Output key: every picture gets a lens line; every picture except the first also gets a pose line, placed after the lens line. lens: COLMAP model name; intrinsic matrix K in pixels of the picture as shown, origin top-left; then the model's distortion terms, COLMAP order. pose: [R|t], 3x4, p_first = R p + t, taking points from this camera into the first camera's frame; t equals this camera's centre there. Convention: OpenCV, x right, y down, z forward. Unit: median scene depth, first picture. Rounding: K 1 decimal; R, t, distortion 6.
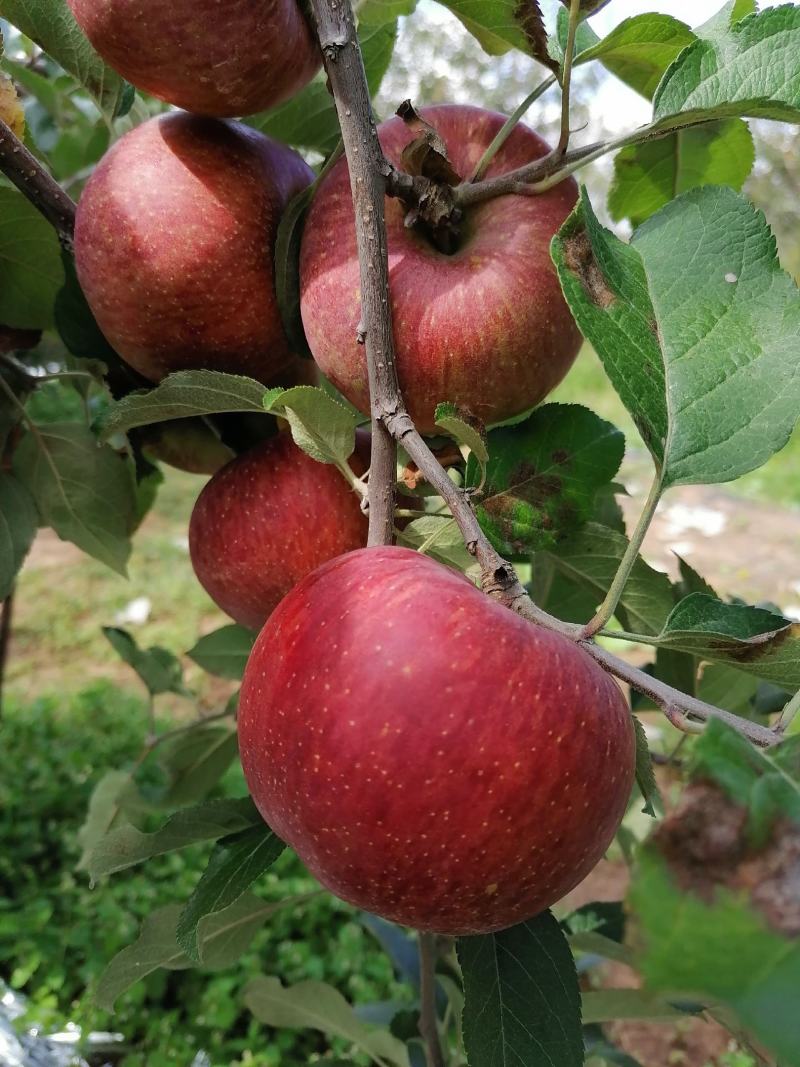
lens RADIAL K [[833.4, 0, 404.0], [0, 833.4, 534.3], [0, 0, 1]] dist [0.079620, -0.152531]
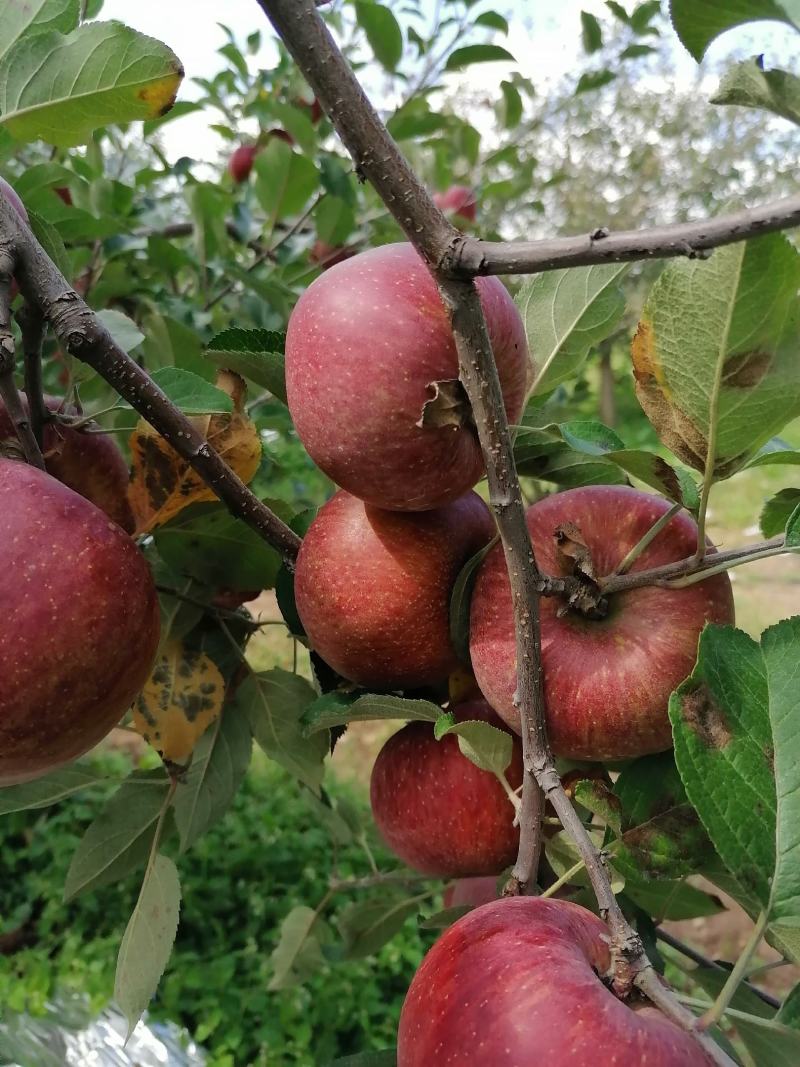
lens RADIAL K [[833.4, 0, 404.0], [0, 833.4, 534.3], [0, 0, 1]] dist [0.079620, -0.152531]
pose [[0.974148, 0.039535, -0.222426, 0.046450], [-0.052026, 0.997364, -0.050580, -0.392334], [0.219840, 0.060845, 0.973637, -0.200536]]
